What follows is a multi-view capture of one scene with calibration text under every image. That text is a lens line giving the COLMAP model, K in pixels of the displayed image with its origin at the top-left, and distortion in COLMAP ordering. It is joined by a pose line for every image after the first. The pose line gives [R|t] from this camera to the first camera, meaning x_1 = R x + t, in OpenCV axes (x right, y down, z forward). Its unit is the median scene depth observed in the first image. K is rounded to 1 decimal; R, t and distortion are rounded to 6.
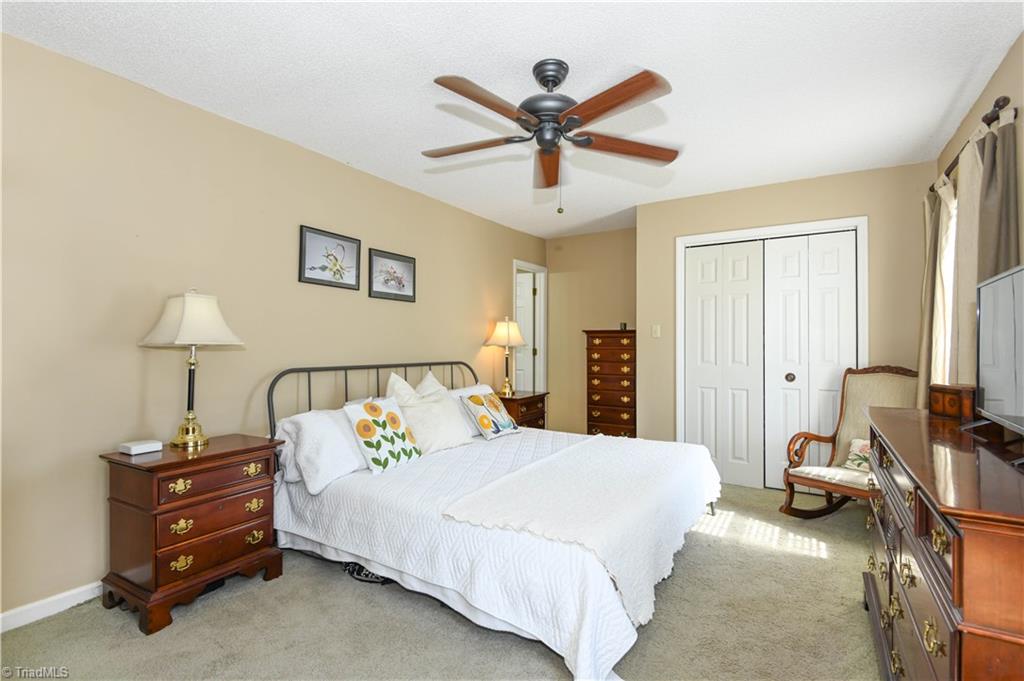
lens RADIAL K [[484.2, 0, 511.9], [0, 484.2, 341.3], [0, 0, 1]] dist [0.016269, -0.017848]
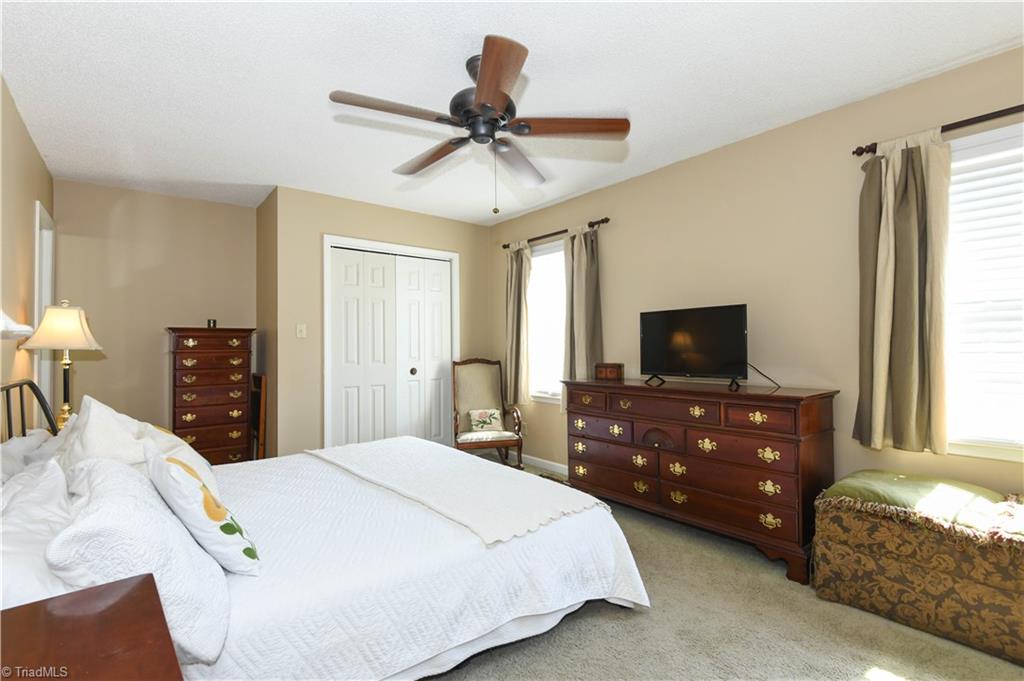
lens RADIAL K [[484.2, 0, 511.3], [0, 484.2, 342.0], [0, 0, 1]] dist [0.016269, -0.017848]
pose [[0.307219, 0.003199, 0.951633, -0.464157], [0.005411, 0.999972, -0.005109, 0.007104], [-0.951623, 0.006718, 0.307193, 0.351460]]
